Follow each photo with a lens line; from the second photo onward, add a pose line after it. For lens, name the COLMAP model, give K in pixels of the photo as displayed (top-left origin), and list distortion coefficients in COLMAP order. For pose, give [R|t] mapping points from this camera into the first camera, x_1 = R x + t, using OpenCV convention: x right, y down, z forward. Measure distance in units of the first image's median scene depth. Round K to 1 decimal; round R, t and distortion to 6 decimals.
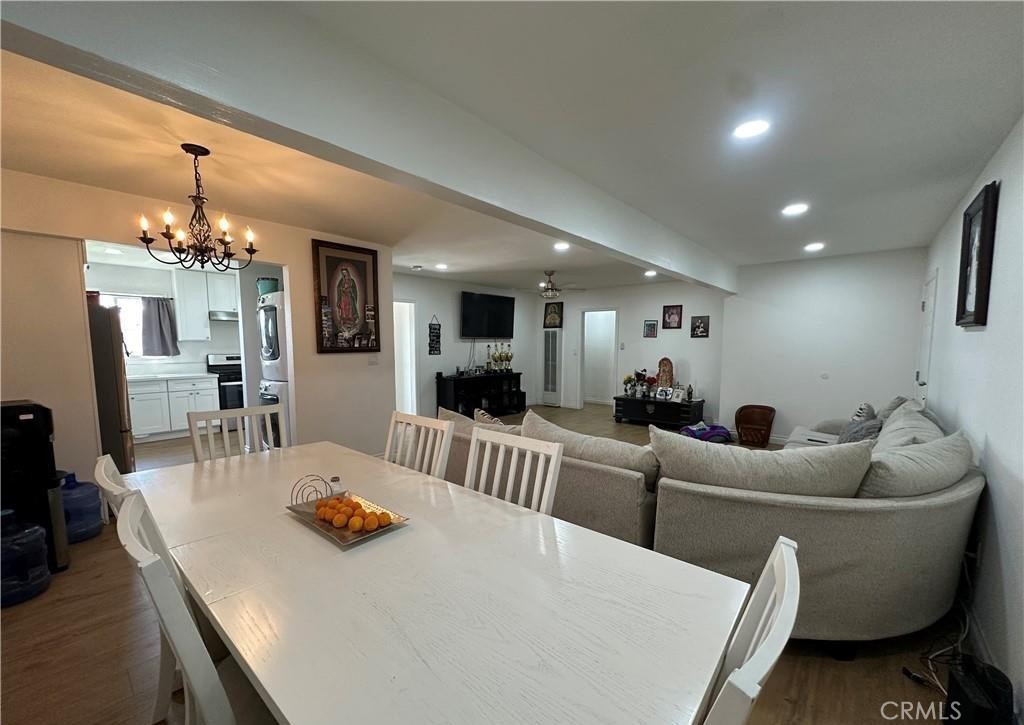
lens RADIAL K [[409.4, 0, 506.4], [0, 409.4, 384.5], [0, 0, 1]] dist [0.000753, 0.000059]
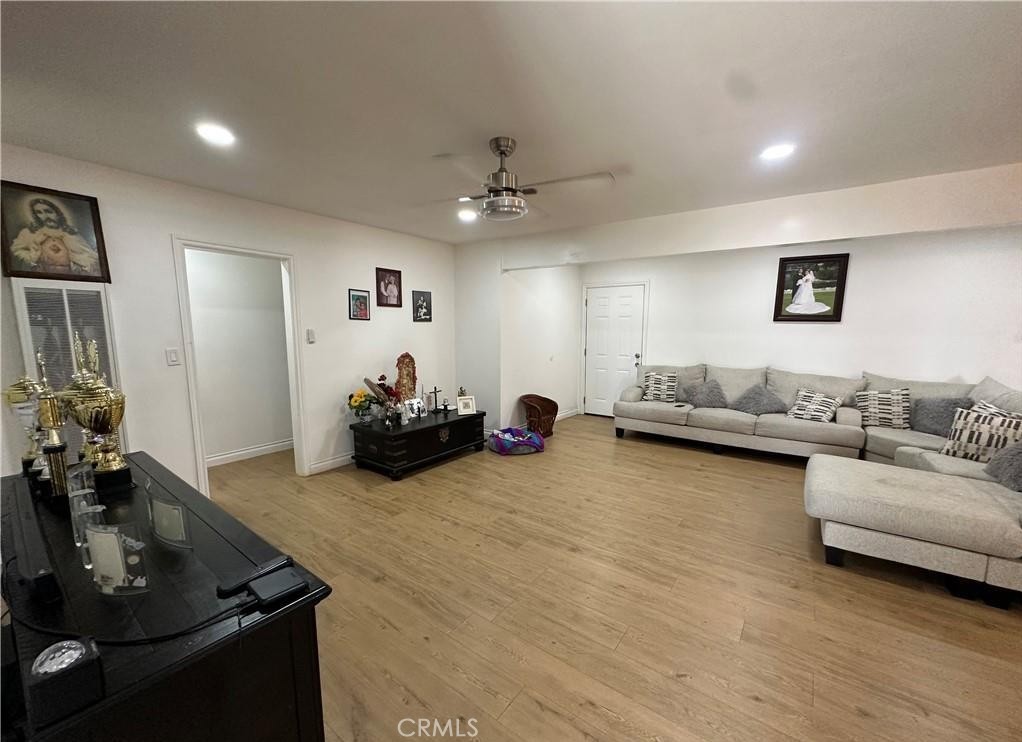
lens RADIAL K [[411.4, 0, 505.9], [0, 411.4, 384.6], [0, 0, 1]] dist [-0.007268, 0.000476]
pose [[-0.082349, -0.139203, 0.986834, -0.250009], [0.101525, 0.983874, 0.147257, -0.093944], [-0.991419, 0.112315, -0.066889, 0.881765]]
